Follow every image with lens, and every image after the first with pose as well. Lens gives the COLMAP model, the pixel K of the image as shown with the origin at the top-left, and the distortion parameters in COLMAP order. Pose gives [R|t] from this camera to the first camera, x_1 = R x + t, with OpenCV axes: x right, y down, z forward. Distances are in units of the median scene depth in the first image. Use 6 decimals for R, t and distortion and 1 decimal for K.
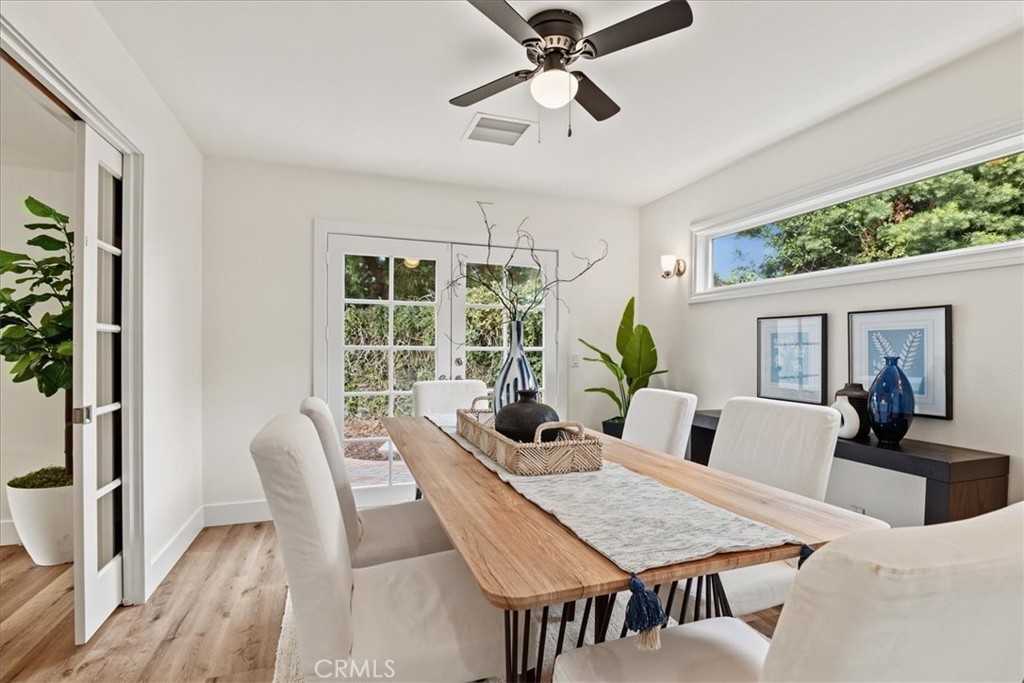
lens RADIAL K [[489.1, 0, 514.8], [0, 489.1, 360.3], [0, 0, 1]] dist [0.000662, 0.000052]
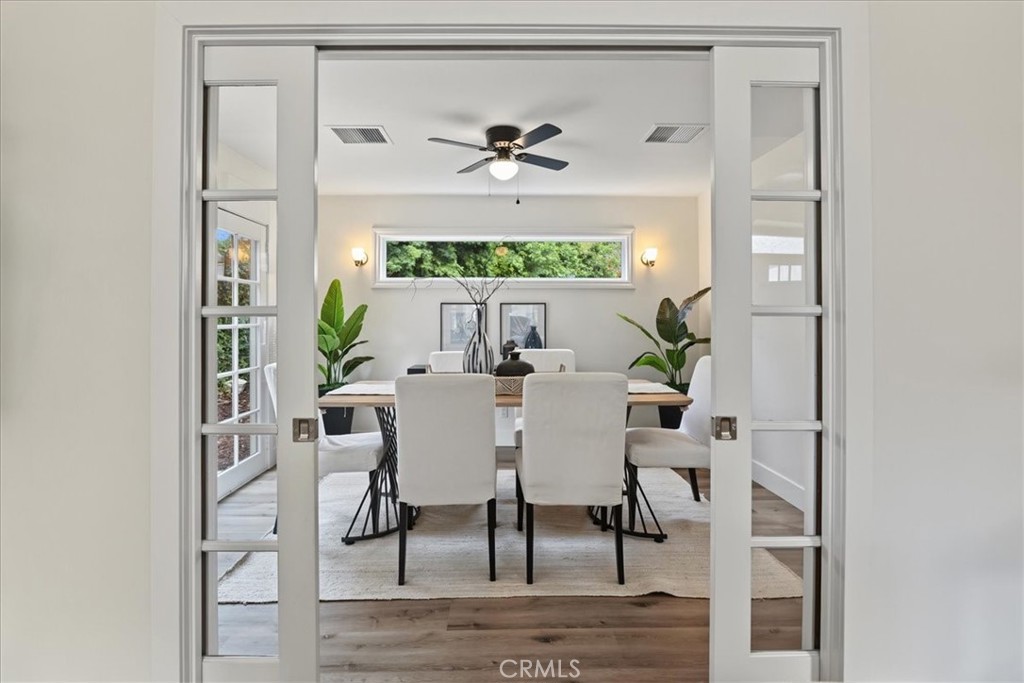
lens RADIAL K [[476.9, 0, 508.1], [0, 476.9, 328.2], [0, 0, 1]] dist [-0.019284, 0.000617]
pose [[0.329551, -0.030471, 0.943646, -1.310005], [0.026849, 0.999377, 0.022894, -0.049731], [-0.943756, 0.017792, 0.330164, 0.413467]]
